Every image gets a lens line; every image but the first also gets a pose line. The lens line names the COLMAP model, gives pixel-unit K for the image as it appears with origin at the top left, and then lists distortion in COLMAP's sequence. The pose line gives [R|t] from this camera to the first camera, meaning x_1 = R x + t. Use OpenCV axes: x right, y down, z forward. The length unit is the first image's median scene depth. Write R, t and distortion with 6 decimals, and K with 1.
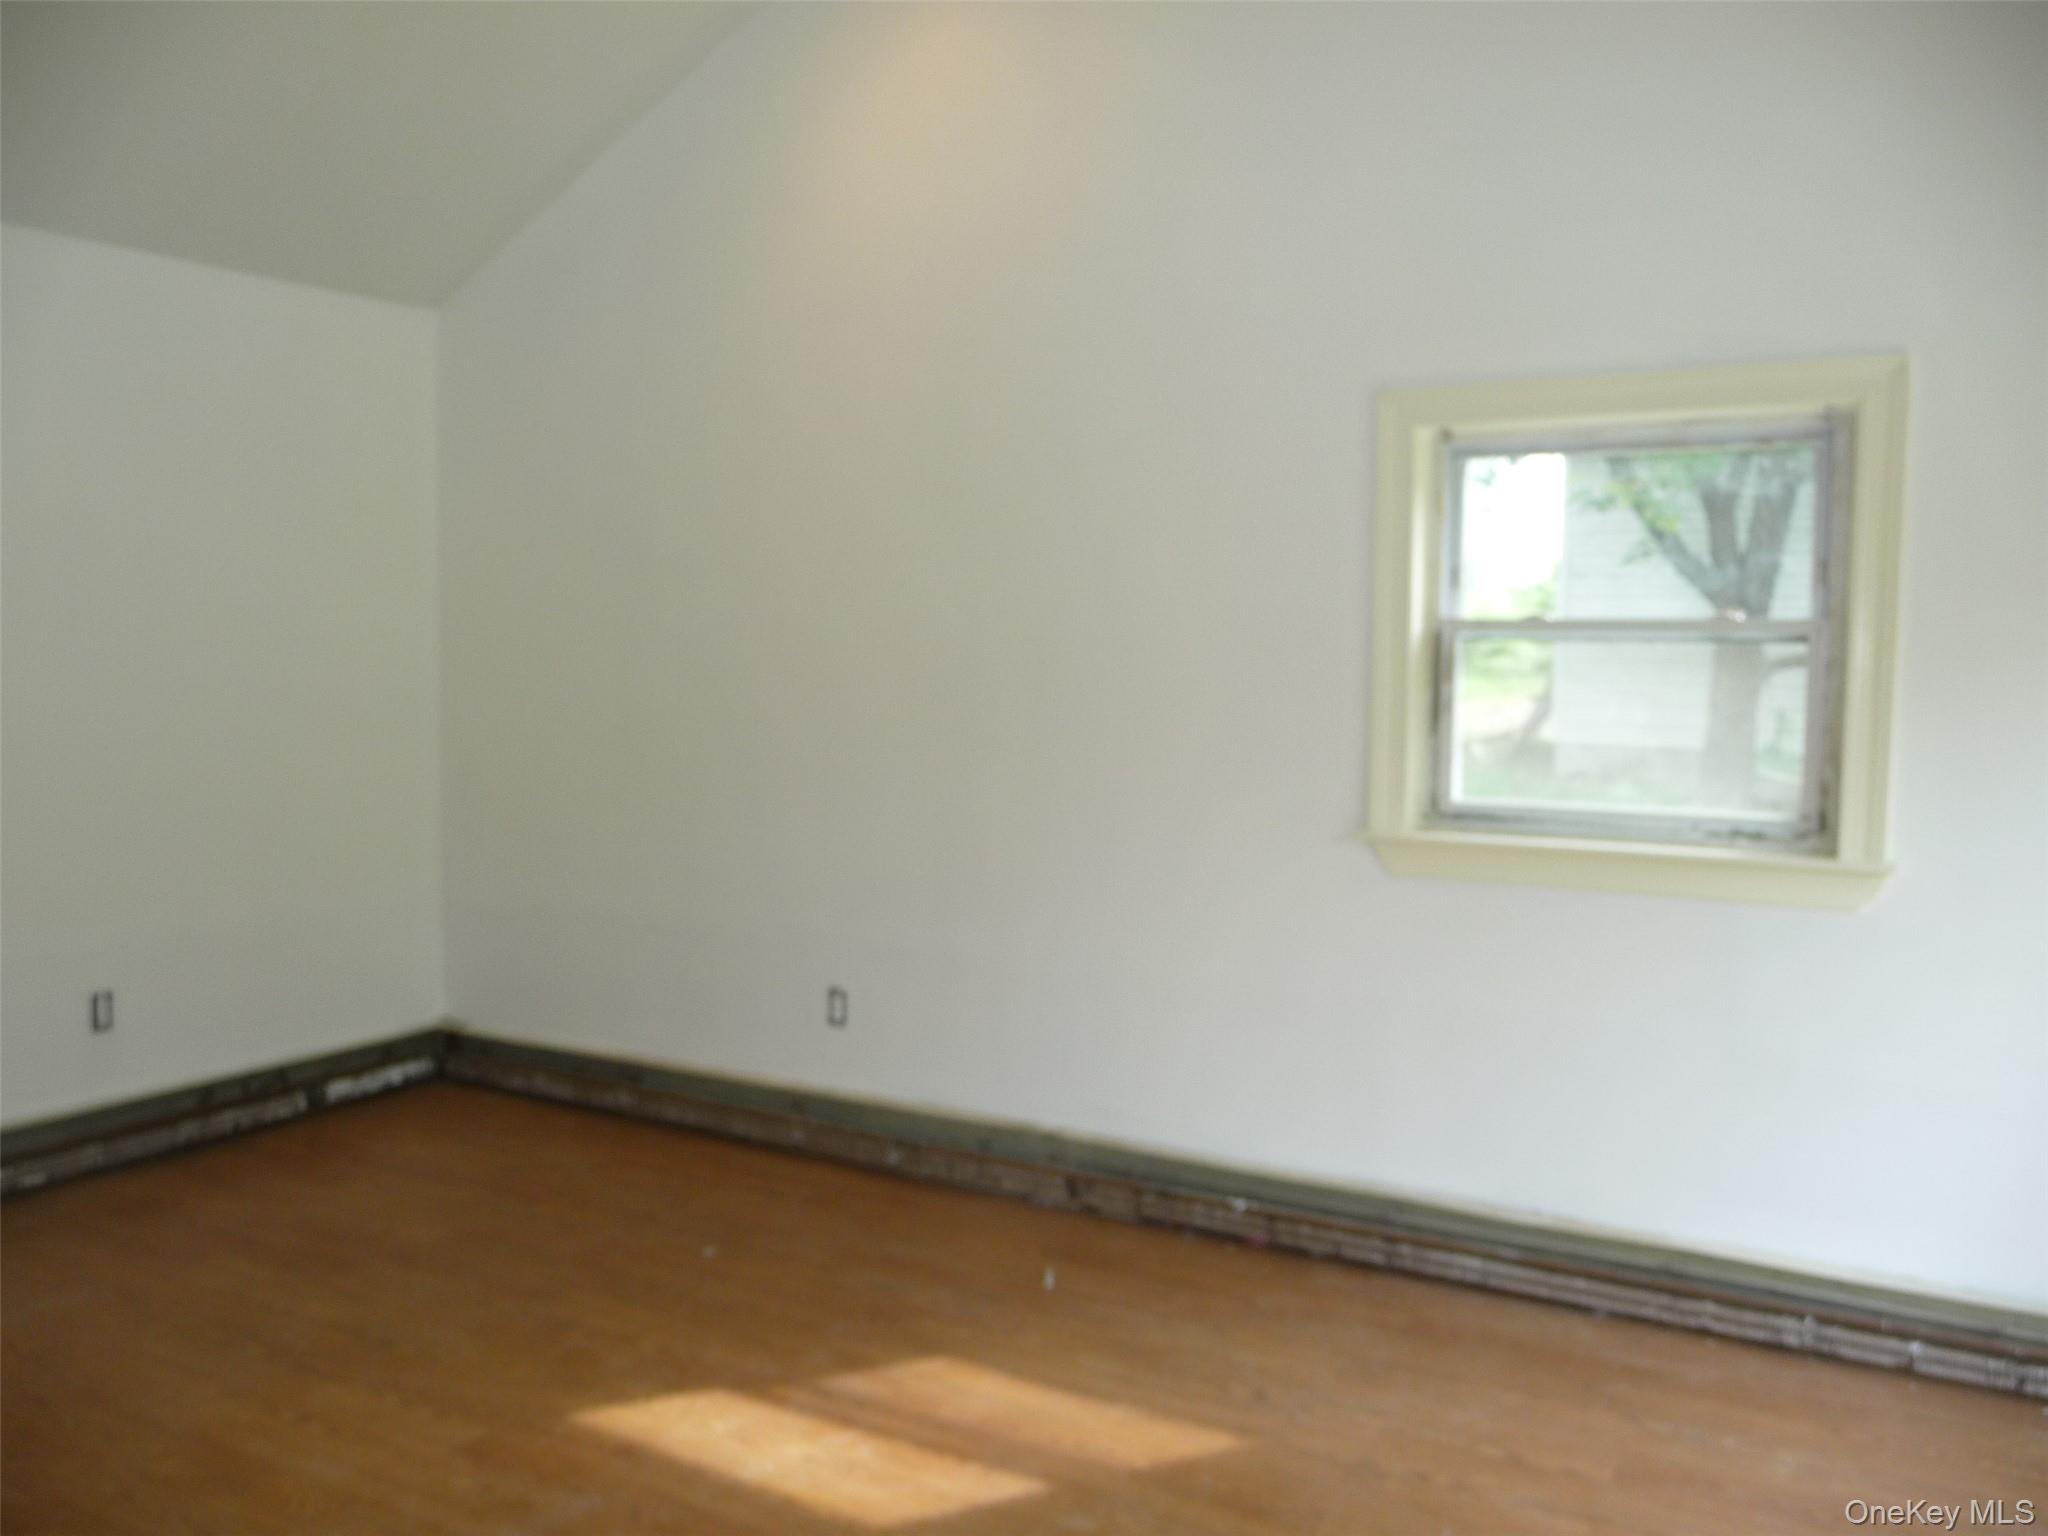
lens RADIAL K [[1711.9, 0, 1022.8], [0, 1711.9, 781.8], [0, 0, 1]] dist [-0.003377, 0.000009]
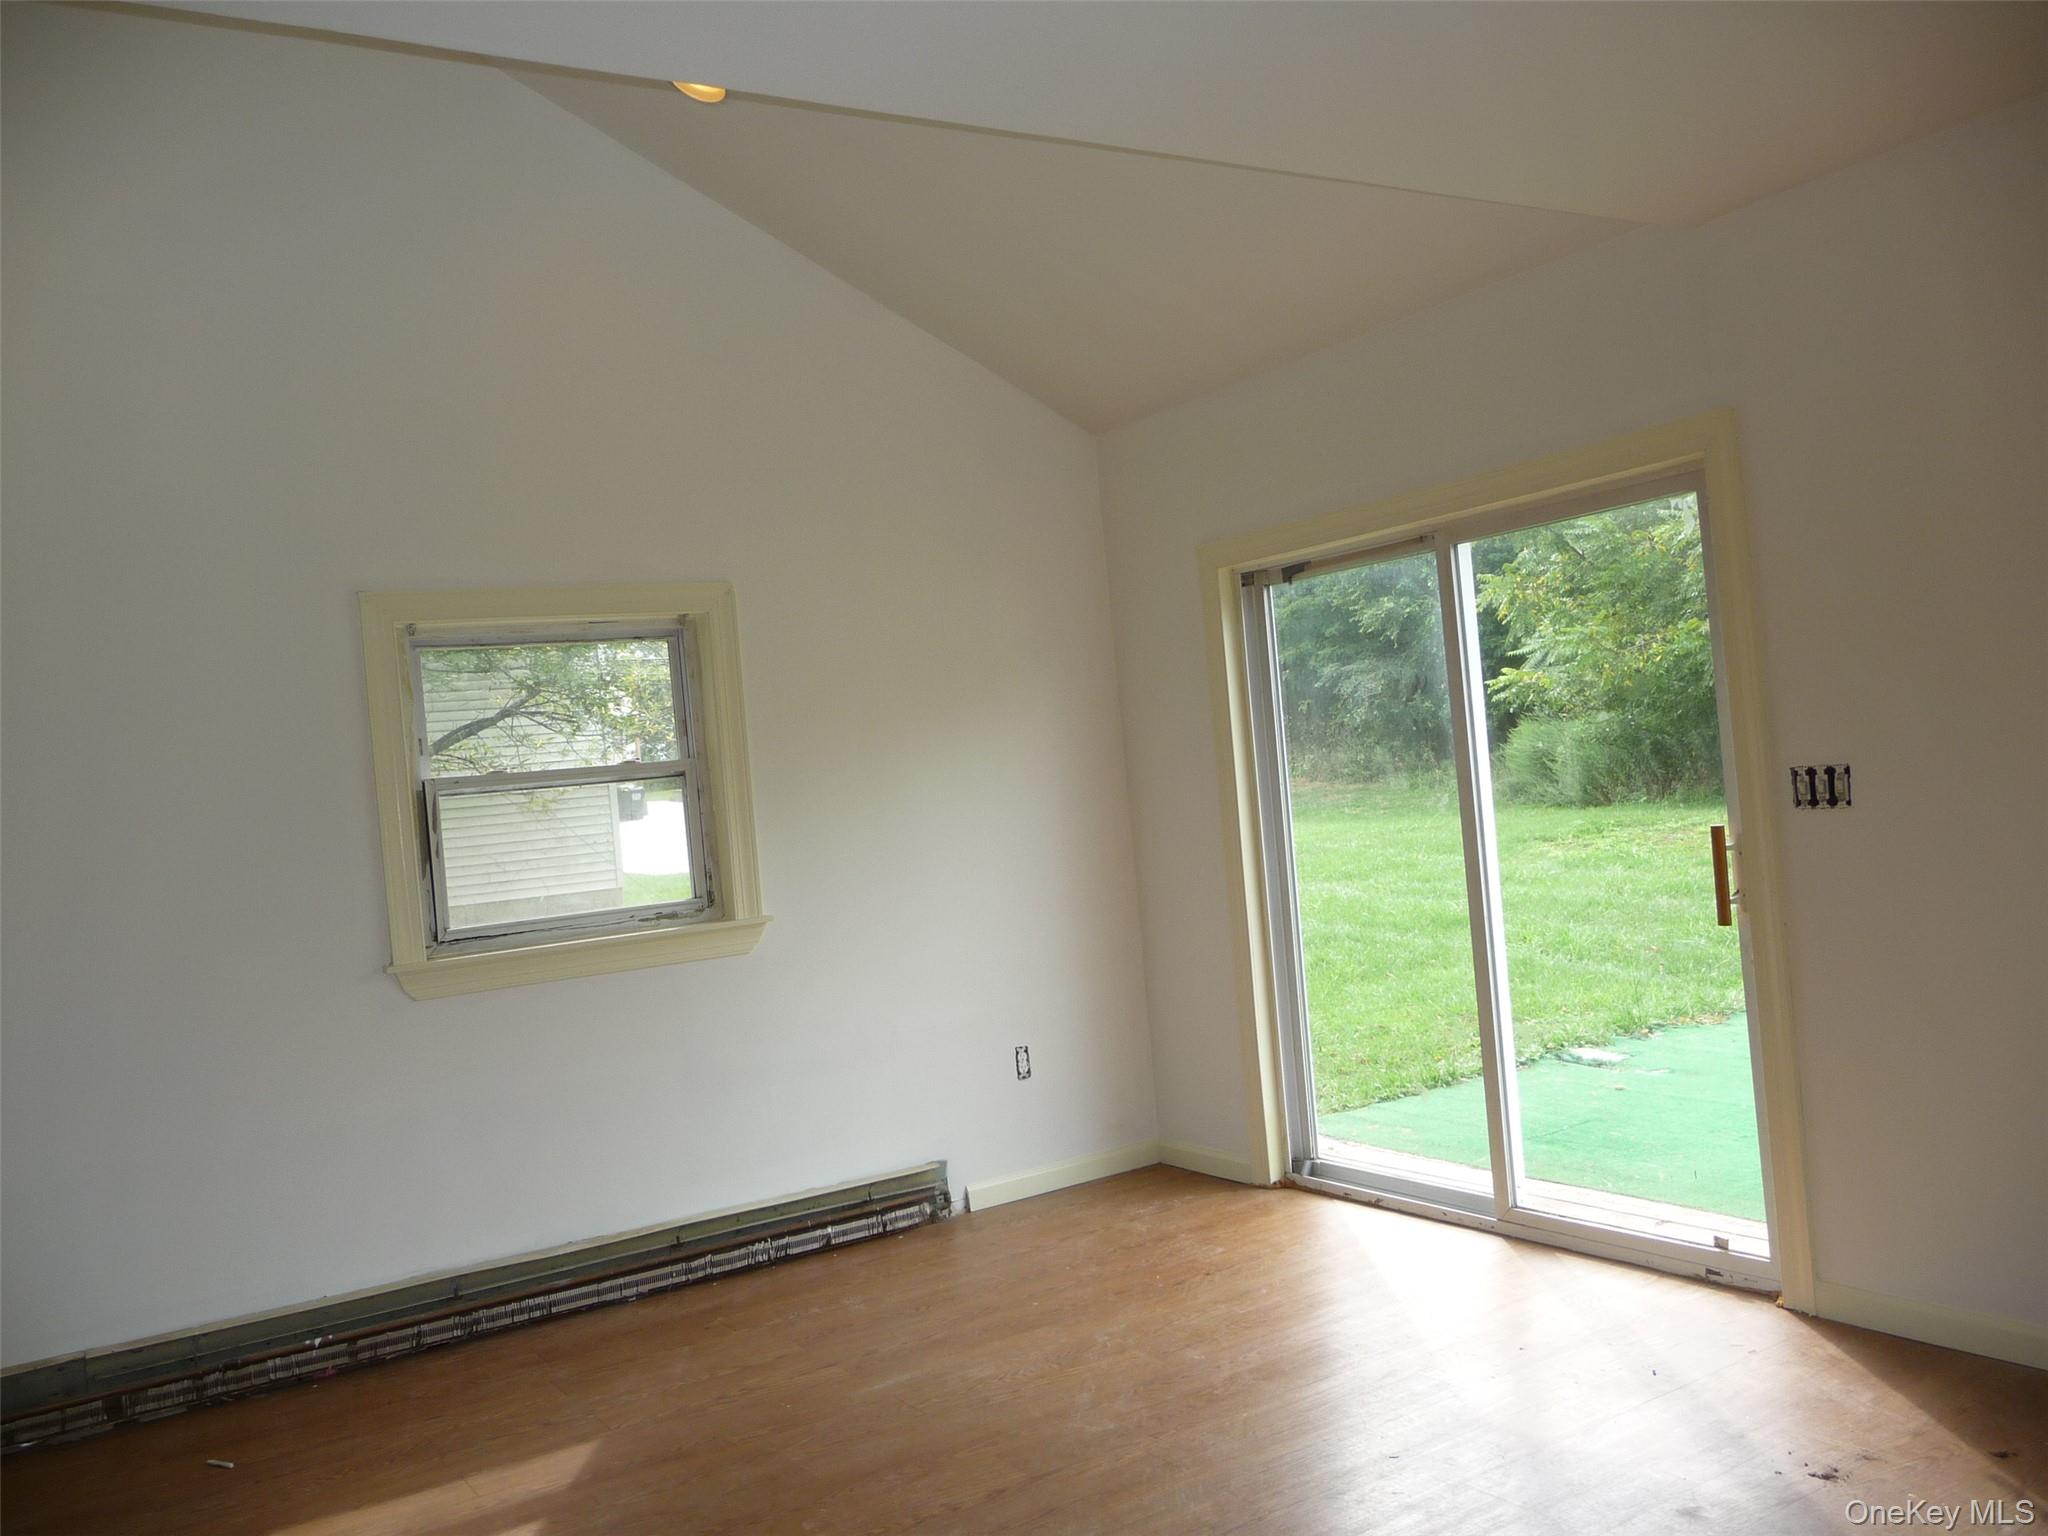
lens RADIAL K [[1711.9, 0, 1017.2], [0, 1711.9, 762.3], [0, 0, 1]] dist [-0.003377, 0.000009]
pose [[0.452626, -0.047055, 0.890458, -0.697078], [0.166899, 0.985430, -0.032762, 0.001090], [-0.875942, 0.163445, 0.453884, 0.096599]]
